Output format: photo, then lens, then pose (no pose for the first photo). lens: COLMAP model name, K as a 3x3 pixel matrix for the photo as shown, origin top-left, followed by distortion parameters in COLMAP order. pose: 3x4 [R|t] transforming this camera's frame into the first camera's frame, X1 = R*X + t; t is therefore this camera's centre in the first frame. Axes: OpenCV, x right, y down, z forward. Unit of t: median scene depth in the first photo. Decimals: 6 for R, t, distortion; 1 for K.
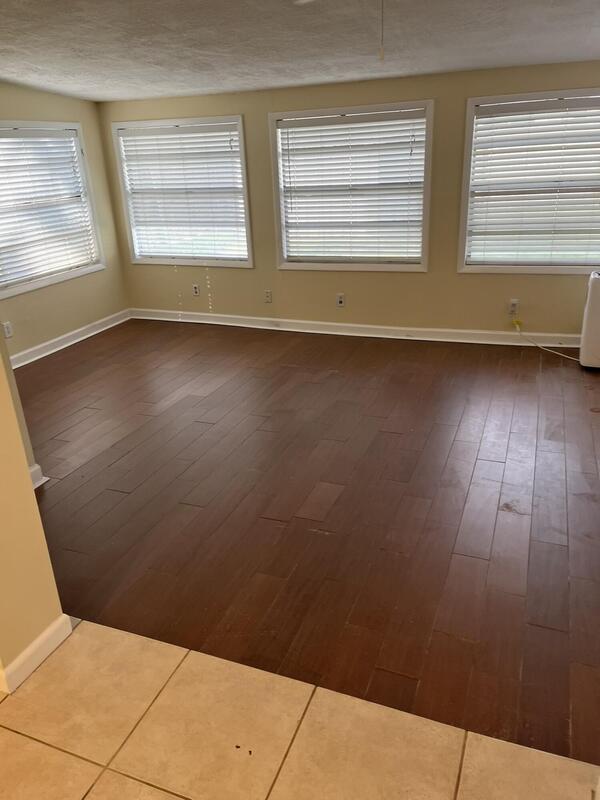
lens RADIAL K [[613.8, 0, 300.0], [0, 613.8, 400.0], [0, 0, 1]] dist [-0.001937, -0.000180]
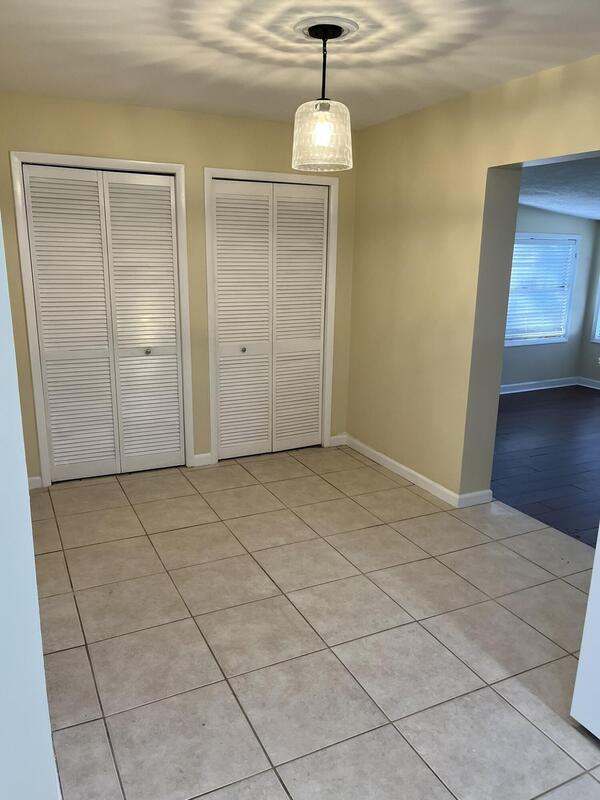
lens RADIAL K [[608.9, 0, 296.3], [0, 608.9, 406.8], [0, 0, 1]] dist [0.066303, -0.096795]
pose [[0.737022, 0.217112, -0.640047, 0.151894], [-0.297755, 0.954451, -0.019106, 0.140039], [0.606746, 0.204658, 0.768098, -0.401927]]
